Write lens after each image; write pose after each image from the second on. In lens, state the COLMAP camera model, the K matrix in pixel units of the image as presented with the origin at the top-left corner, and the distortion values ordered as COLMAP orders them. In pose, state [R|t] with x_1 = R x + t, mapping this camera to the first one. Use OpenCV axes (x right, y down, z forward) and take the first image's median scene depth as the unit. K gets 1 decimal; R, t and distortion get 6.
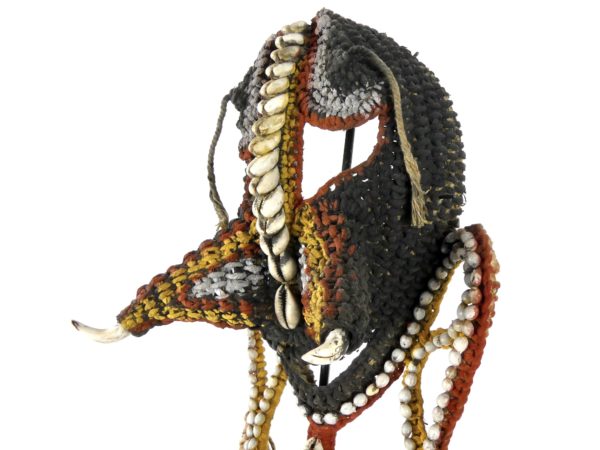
lens RADIAL K [[496.7, 0, 300.0], [0, 496.7, 225.0], [0, 0, 1]] dist [-0.008997, -0.009282]
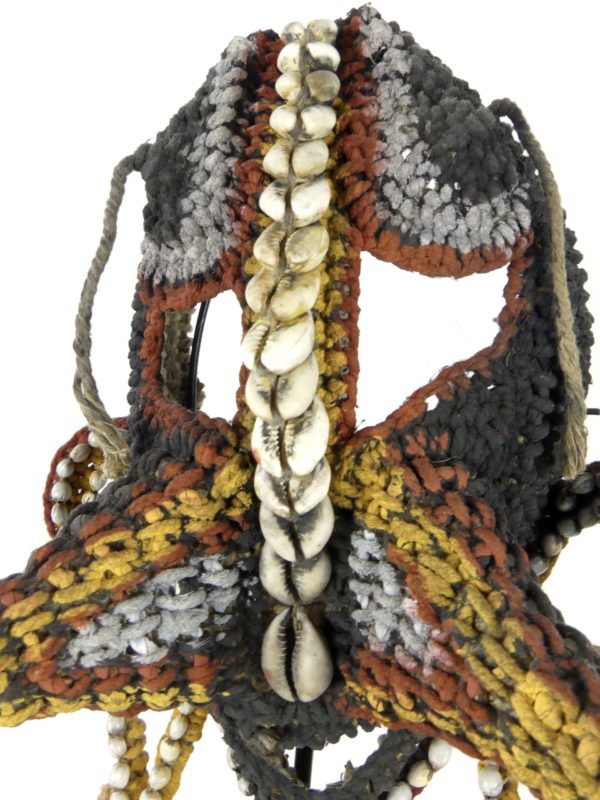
lens RADIAL K [[662.2, 0, 297.8], [0, 662.2, 362.4], [0, 0, 1]] dist [-0.008997, -0.009282]
pose [[0.908839, 0.016141, 0.416835, -0.286865], [-0.027651, 0.999384, 0.021590, -0.116321], [-0.416230, -0.031147, 0.908726, 0.479093]]
